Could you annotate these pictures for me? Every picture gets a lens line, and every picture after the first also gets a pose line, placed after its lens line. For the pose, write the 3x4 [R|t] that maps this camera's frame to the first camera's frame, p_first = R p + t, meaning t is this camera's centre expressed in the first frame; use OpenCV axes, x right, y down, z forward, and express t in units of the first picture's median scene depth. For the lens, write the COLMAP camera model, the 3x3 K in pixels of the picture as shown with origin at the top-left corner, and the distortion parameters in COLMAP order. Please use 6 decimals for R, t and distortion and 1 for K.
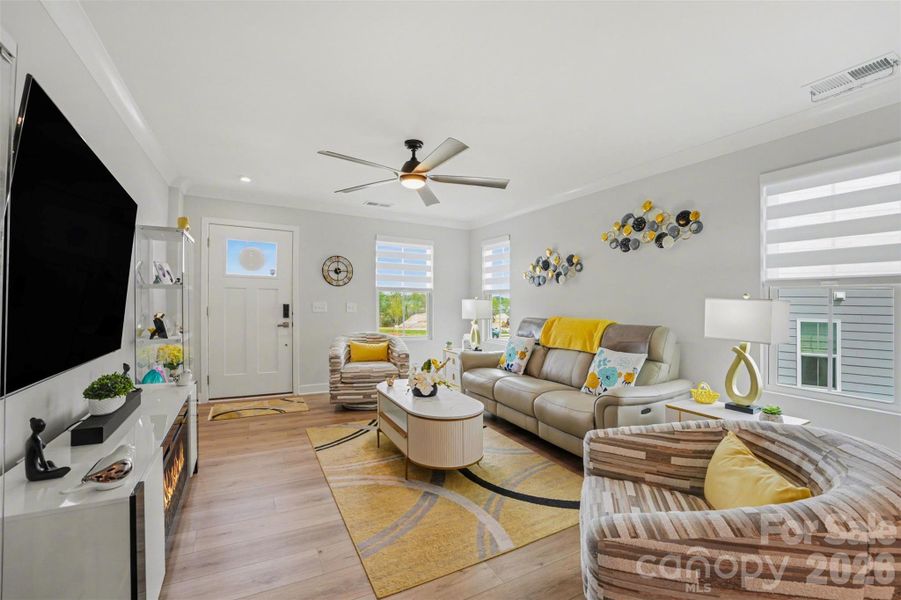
lens RADIAL K [[380.0, 0, 460.8], [0, 380.0, 307.9], [0, 0, 1]] dist [-0.001314, -0.000117]
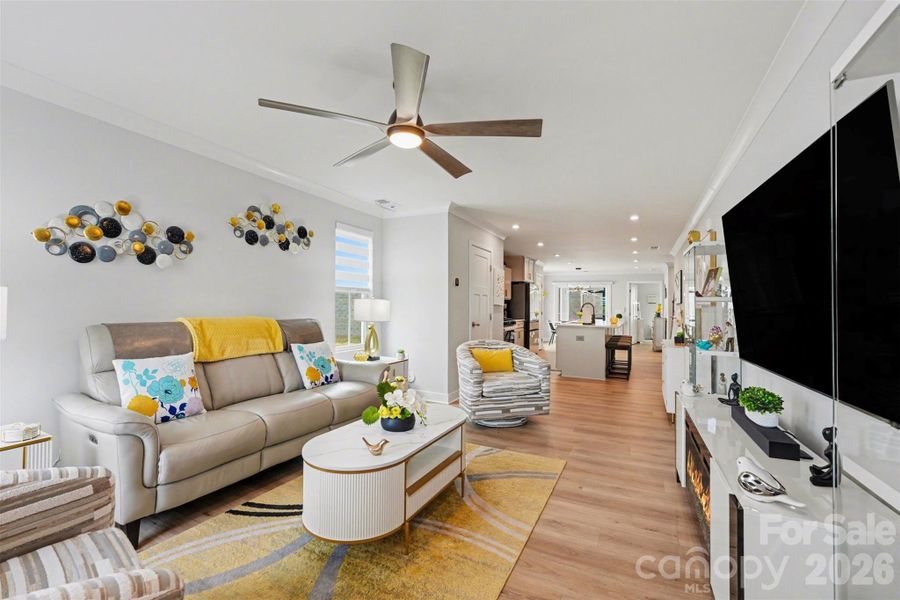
lens RADIAL K [[388.7, 0, 450.0], [0, 388.7, 300.0], [0, 0, 1]] dist [-0.000679, -0.000075]
pose [[-0.568435, -0.000768, 0.822728, -0.659061], [-0.000284, 1.000000, 0.000738, -0.009854], [-0.822728, 0.000186, -0.568435, 1.154945]]
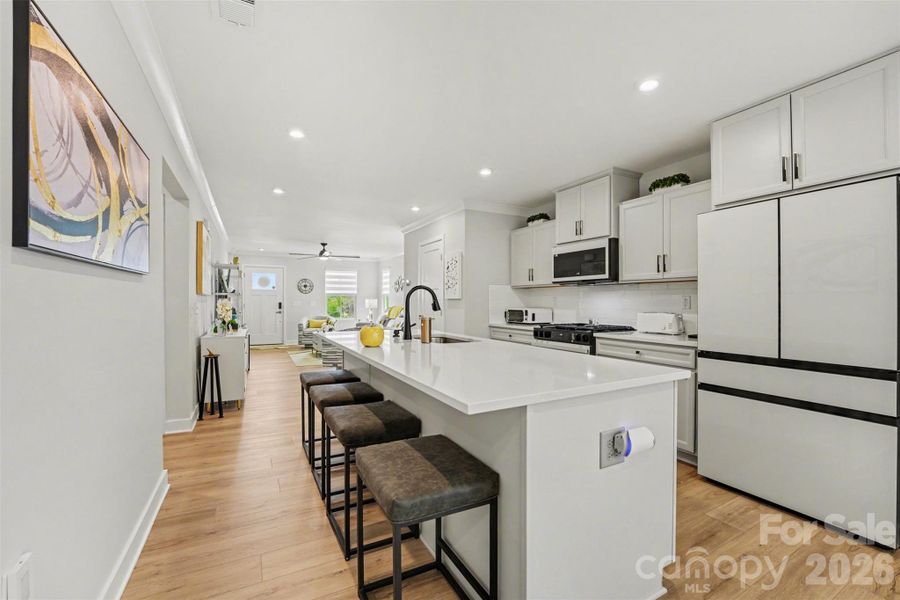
lens RADIAL K [[388.7, 0, 450.0], [0, 388.7, 300.0], [0, 0, 1]] dist [-0.000679, -0.000075]
pose [[0.999562, -0.015428, -0.025265, 0.571262], [0.014878, 0.999651, -0.021814, 0.039033], [0.025593, 0.021429, 0.999443, -1.203695]]
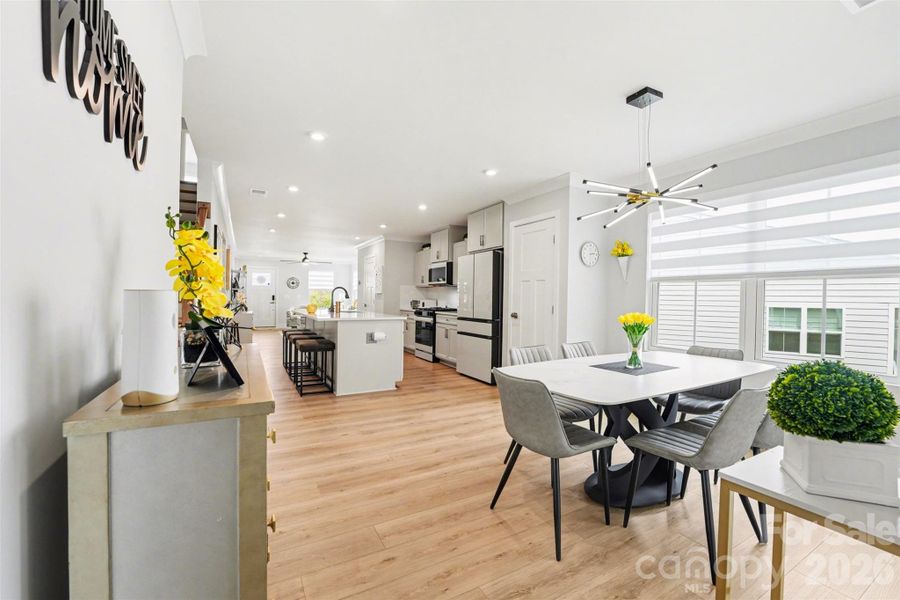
lens RADIAL K [[379.2, 0, 441.3], [0, 379.2, 295.9], [0, 0, 1]] dist [0.000236, 0.000045]
pose [[0.999736, -0.005265, -0.022374, 0.877823], [0.004786, 0.999759, -0.021432, 0.061694], [0.022482, 0.021319, 0.999520, -1.847042]]
